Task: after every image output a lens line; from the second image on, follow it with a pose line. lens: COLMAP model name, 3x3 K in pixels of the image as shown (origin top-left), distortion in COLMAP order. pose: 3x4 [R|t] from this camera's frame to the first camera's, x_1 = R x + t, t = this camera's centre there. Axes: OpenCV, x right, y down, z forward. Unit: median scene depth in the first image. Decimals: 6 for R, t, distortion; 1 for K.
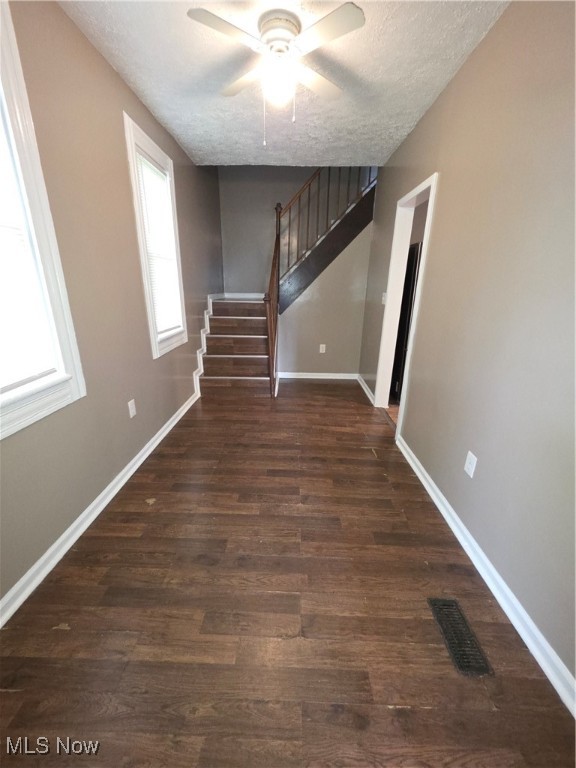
lens RADIAL K [[307.6, 0, 286.0], [0, 307.6, 384.7], [0, 0, 1]] dist [-0.000384, 0.000313]
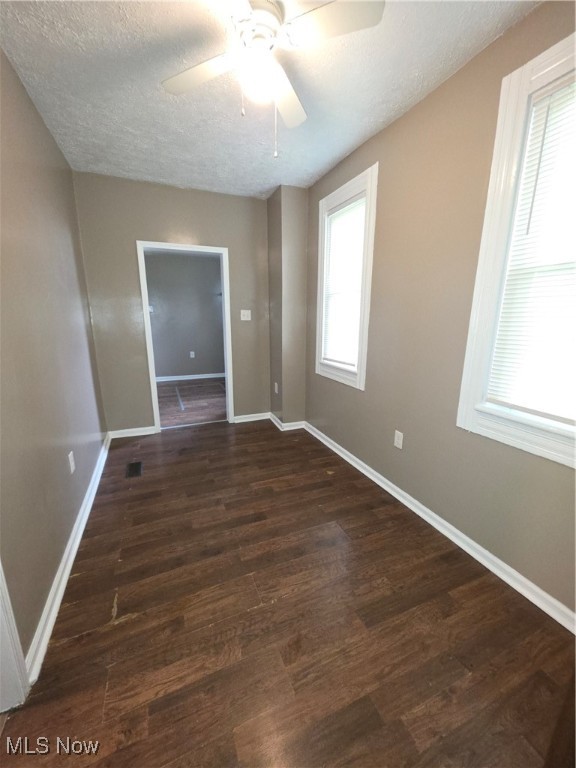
lens RADIAL K [[307.6, 0, 286.0], [0, 307.6, 384.7], [0, 0, 1]] dist [-0.000384, 0.000313]
pose [[-0.911270, 0.074277, -0.405055, 0.237565], [-0.143318, 0.864910, 0.481032, -0.529521], [0.386065, 0.496402, -0.777521, 1.615802]]
